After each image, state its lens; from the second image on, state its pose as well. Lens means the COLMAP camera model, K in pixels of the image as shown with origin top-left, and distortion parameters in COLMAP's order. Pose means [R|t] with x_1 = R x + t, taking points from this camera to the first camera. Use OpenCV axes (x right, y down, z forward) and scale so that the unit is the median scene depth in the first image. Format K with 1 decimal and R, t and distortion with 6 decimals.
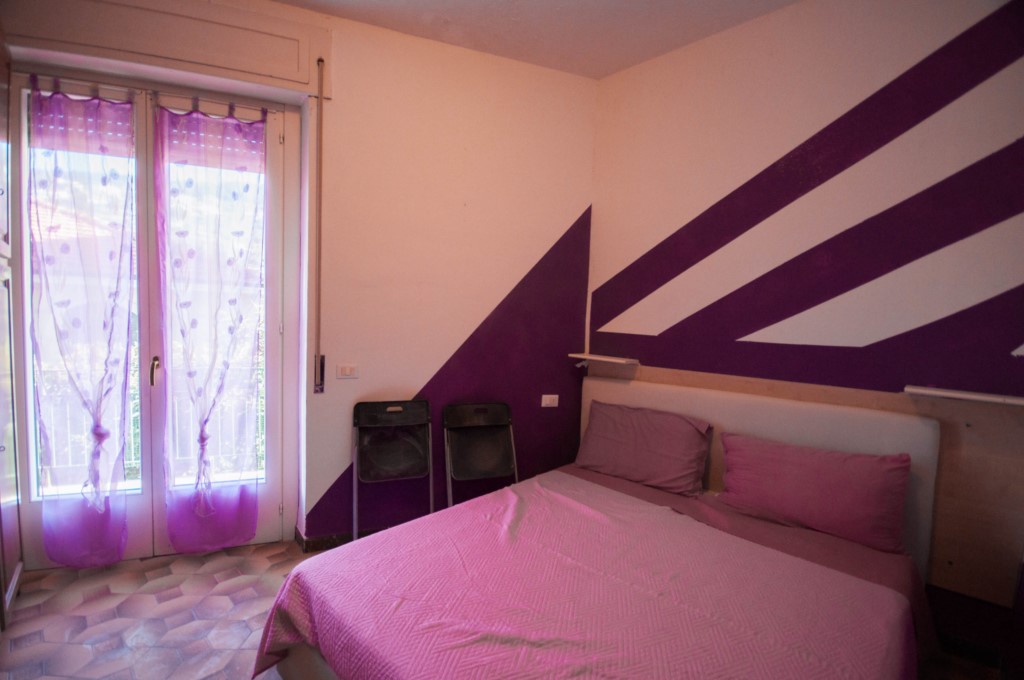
lens RADIAL K [[488.7, 0, 514.4], [0, 488.7, 348.5], [0, 0, 1]] dist [-0.003210, -0.000746]
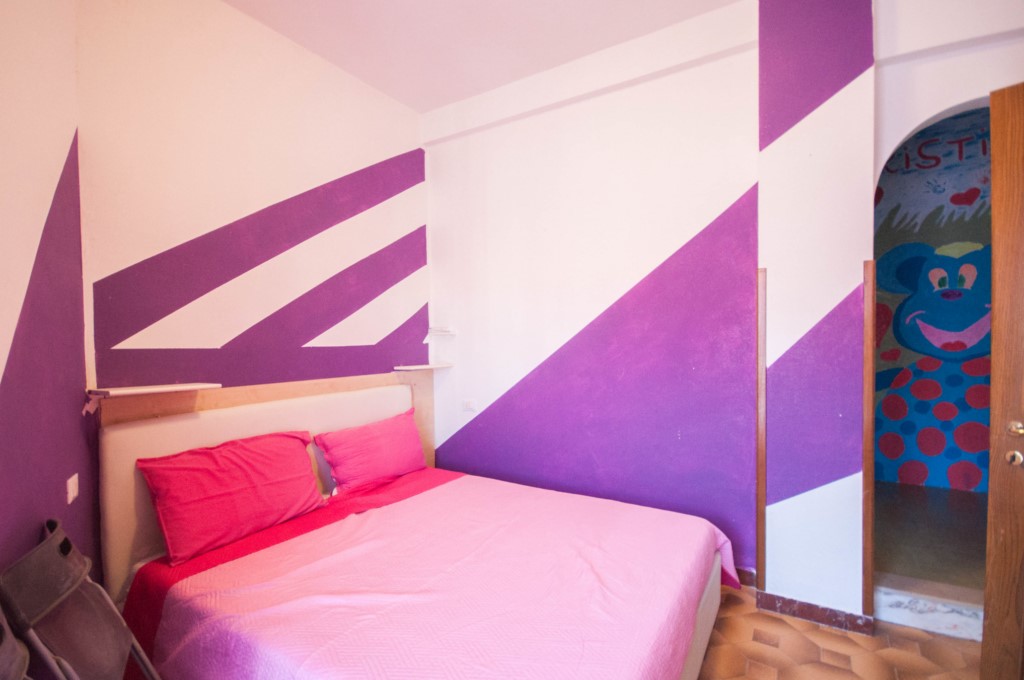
lens RADIAL K [[488.7, 0, 514.4], [0, 488.7, 348.5], [0, 0, 1]] dist [-0.003210, -0.000746]
pose [[-0.246982, -0.061215, 0.967085, -0.590376], [0.052460, 0.995694, 0.076424, -0.061694], [-0.967599, 0.069609, -0.242707, 0.729601]]
